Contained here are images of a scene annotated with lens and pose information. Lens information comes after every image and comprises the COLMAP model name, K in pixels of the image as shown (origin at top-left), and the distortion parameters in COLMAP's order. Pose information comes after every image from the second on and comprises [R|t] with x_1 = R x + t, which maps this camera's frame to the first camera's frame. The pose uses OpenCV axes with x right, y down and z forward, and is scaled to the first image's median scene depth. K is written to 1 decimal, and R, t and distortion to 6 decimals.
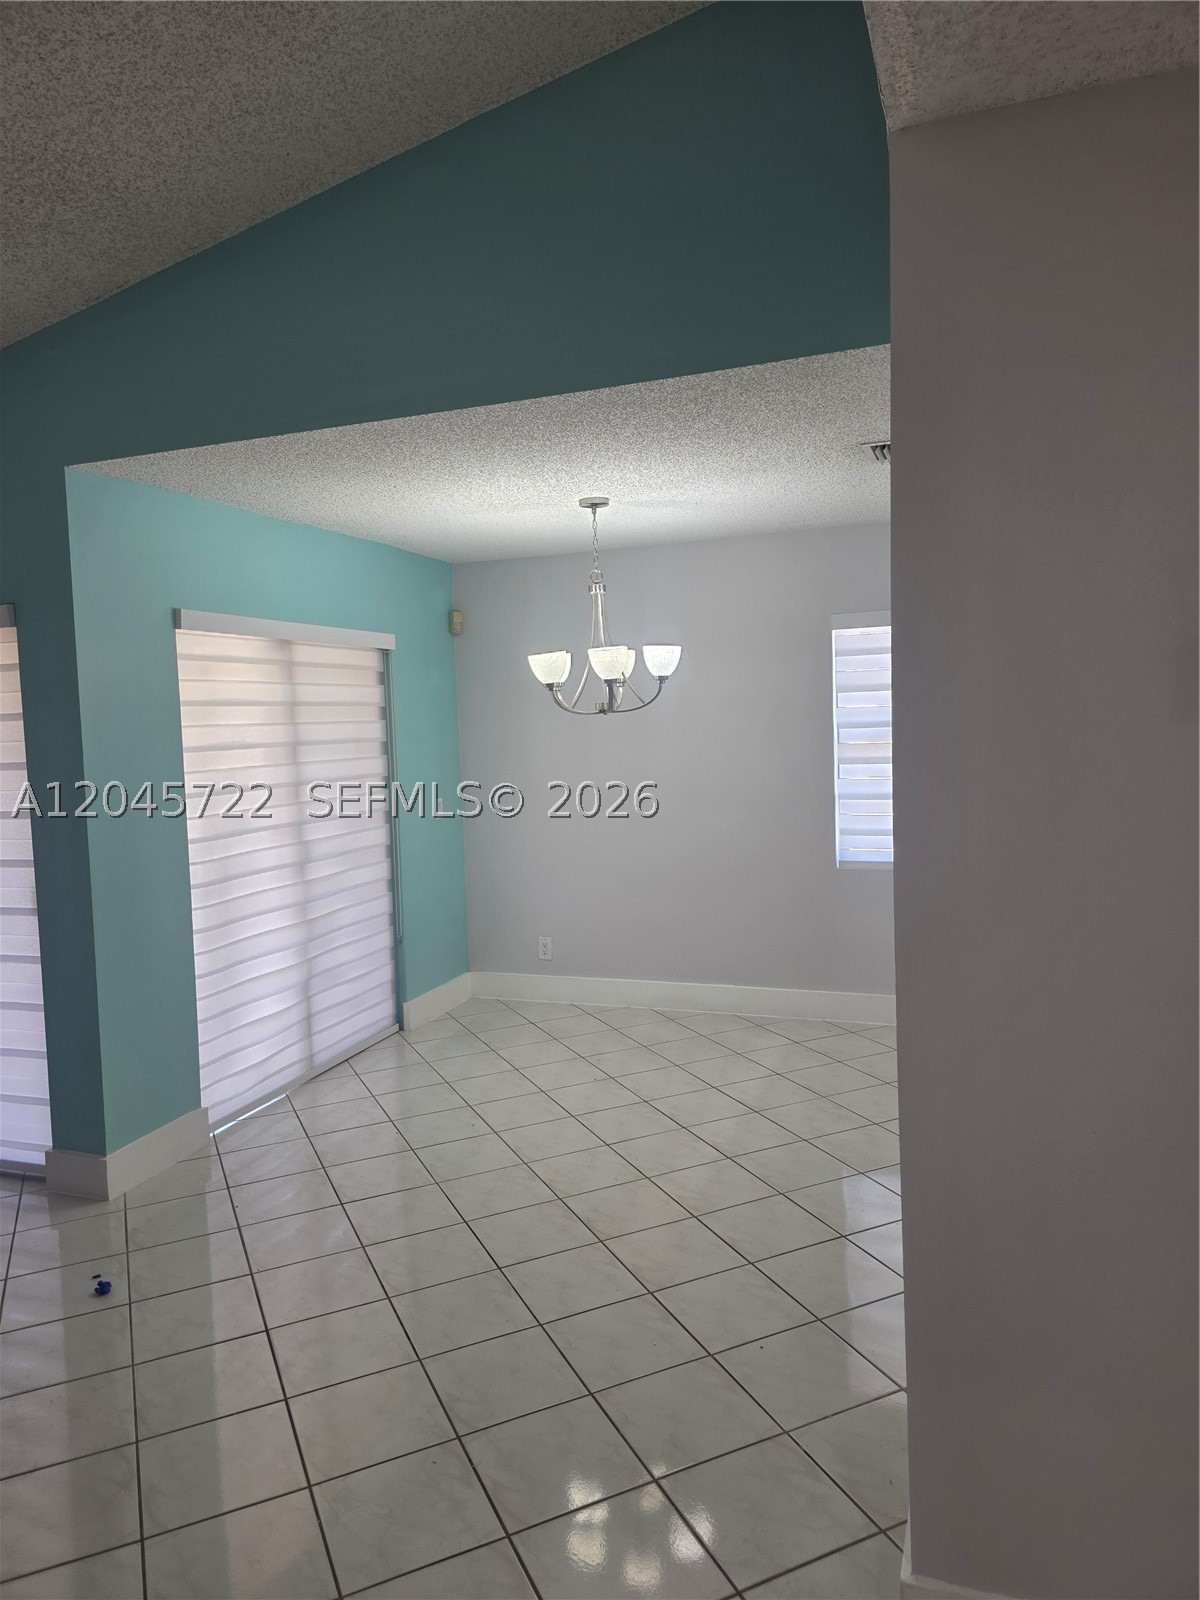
lens RADIAL K [[1074.1, 0, 600.2], [0, 1074.1, 792.0], [0, 0, 1]] dist [0.050641, -0.046379]
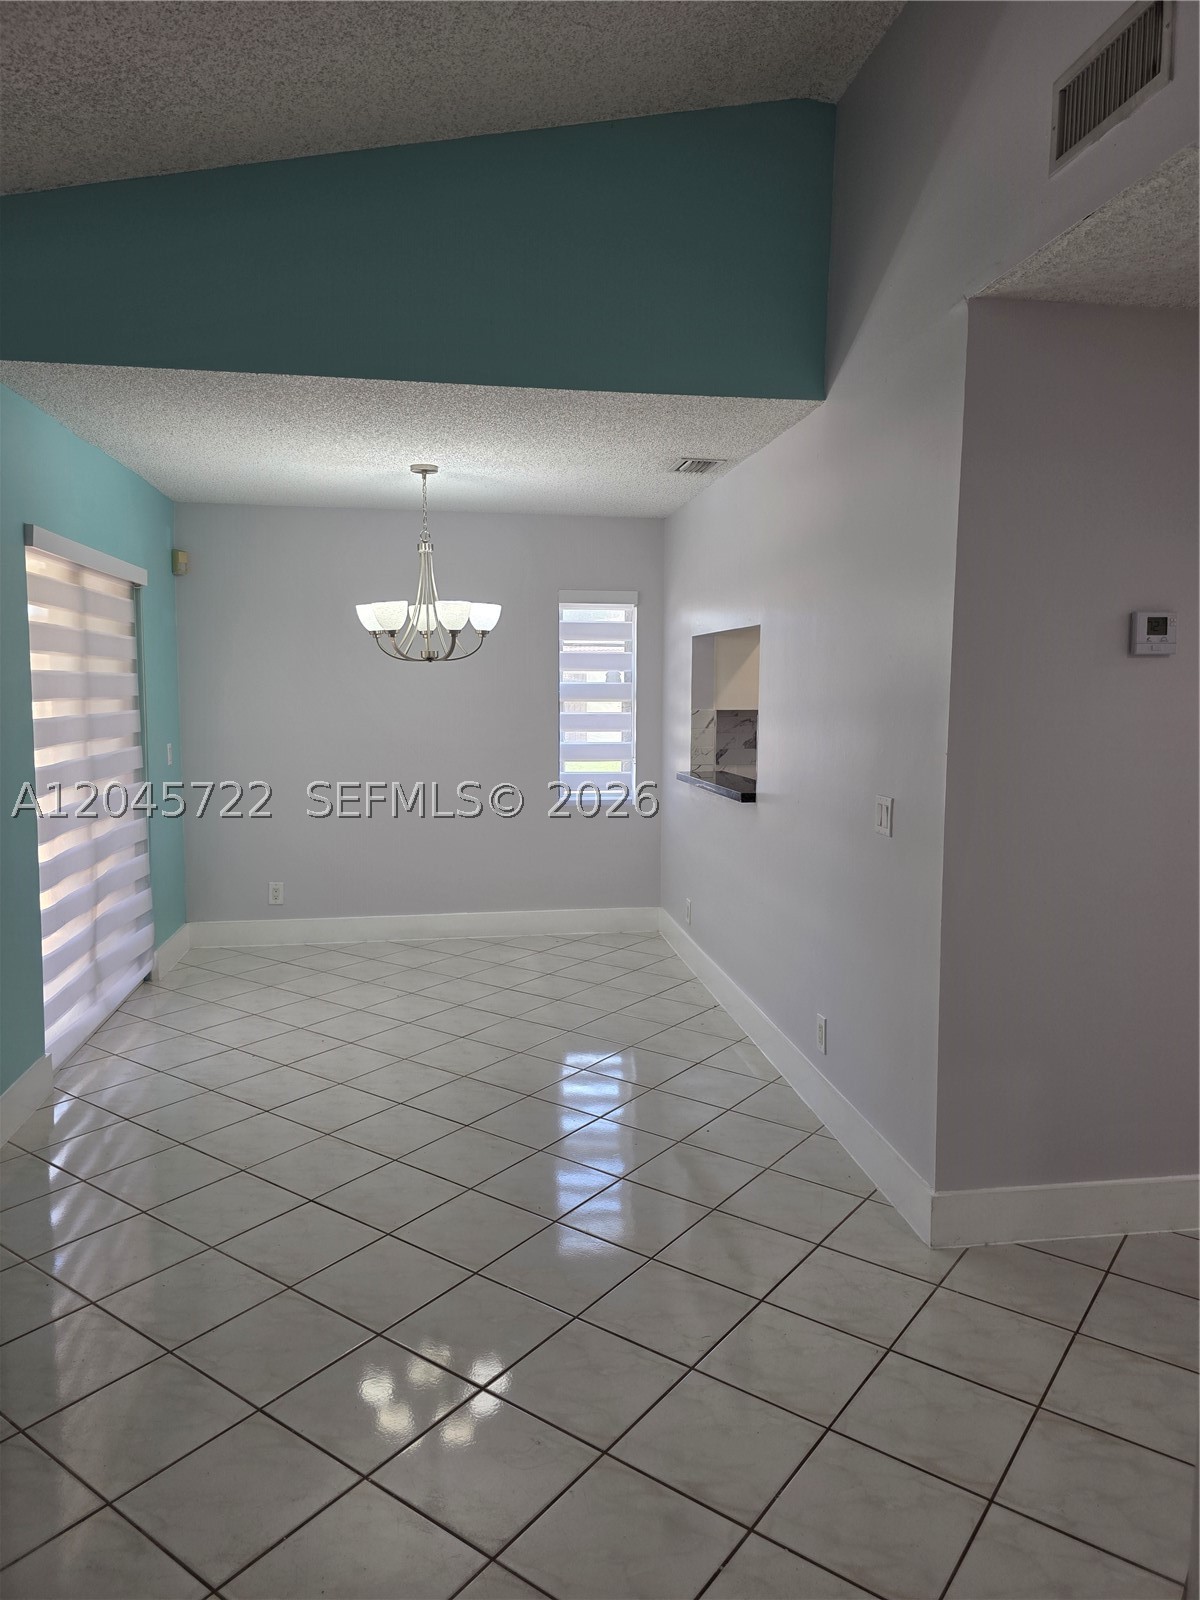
lens RADIAL K [[1075.5, 0, 606.8], [0, 1075.5, 788.7], [0, 0, 1]] dist [0.058614, -0.053525]
pose [[0.873074, -0.006422, 0.487545, -0.453666], [-0.002506, 0.999841, 0.017659, 0.046078], [-0.487581, -0.016639, 0.872919, -0.077797]]
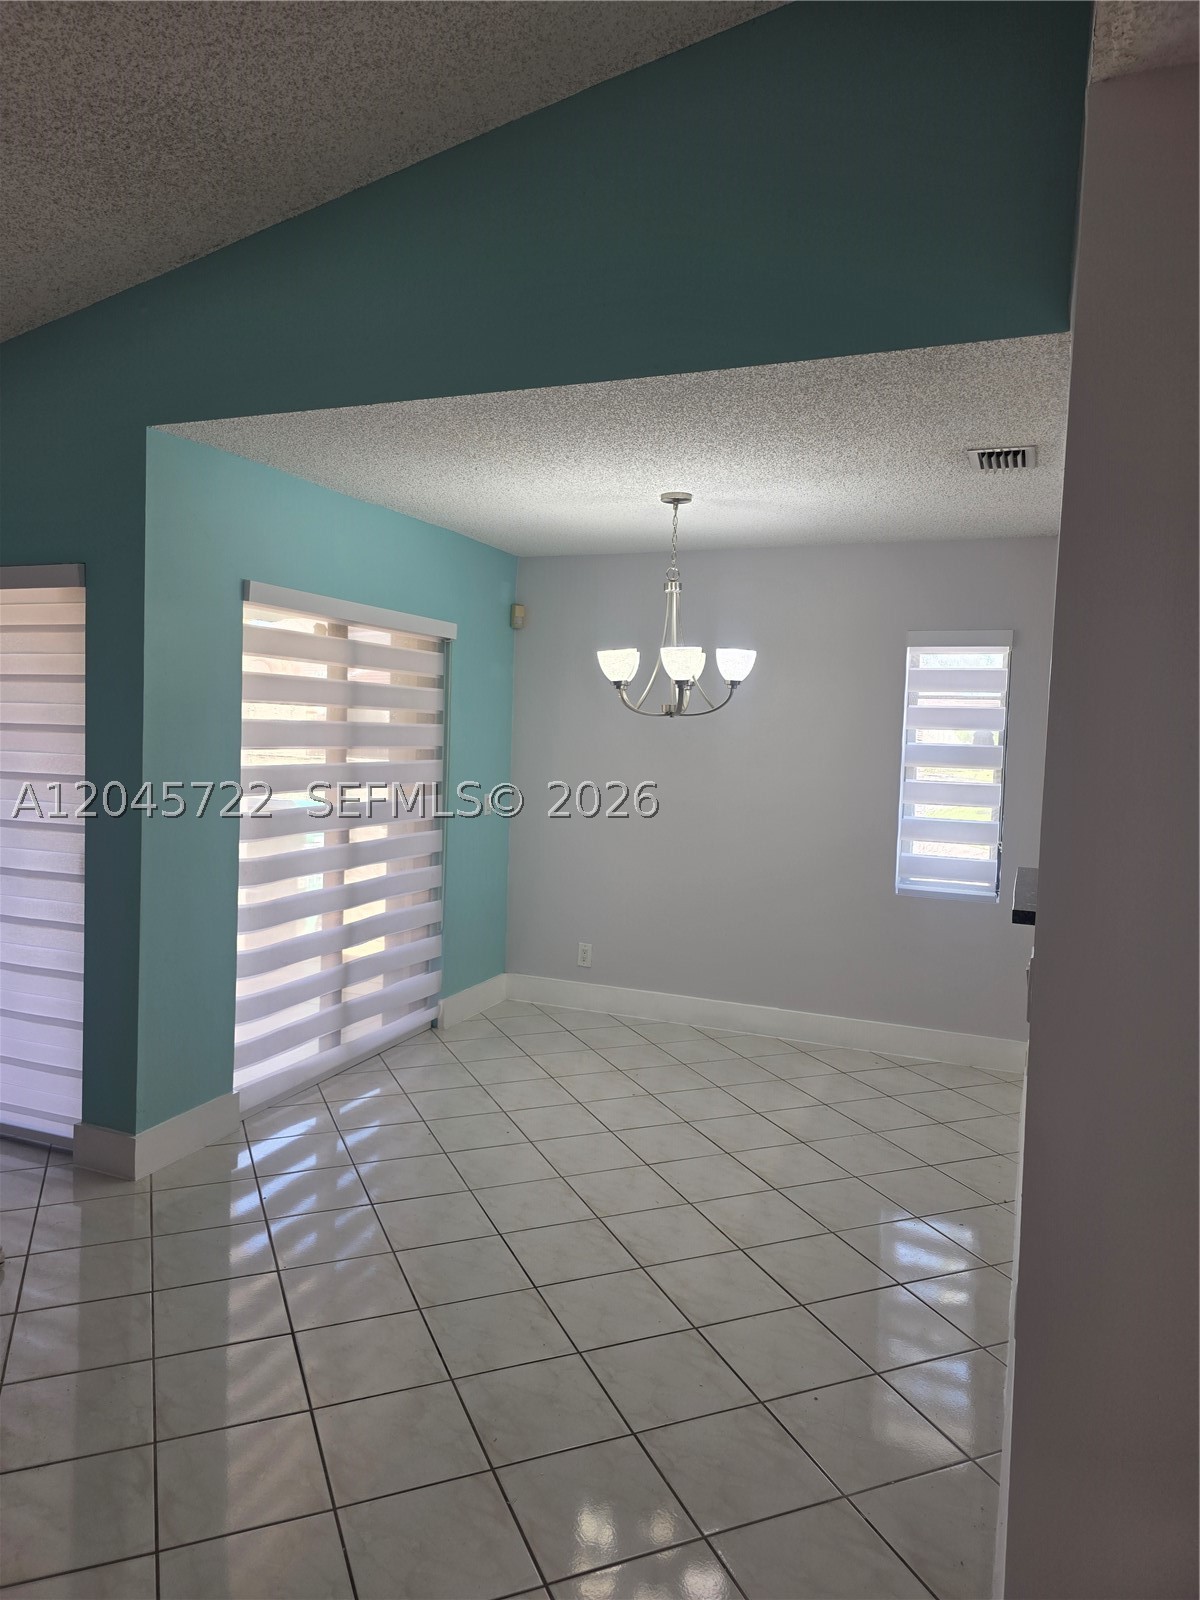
lens RADIAL K [[1075.0, 0, 589.8], [0, 1075.0, 787.9], [0, 0, 1]] dist [0.048522, -0.043637]
pose [[0.996971, 0.068640, -0.036578, -0.035058], [-0.069112, 0.997539, -0.011813, 0.009195], [0.035677, 0.014305, 0.999261, 0.038825]]
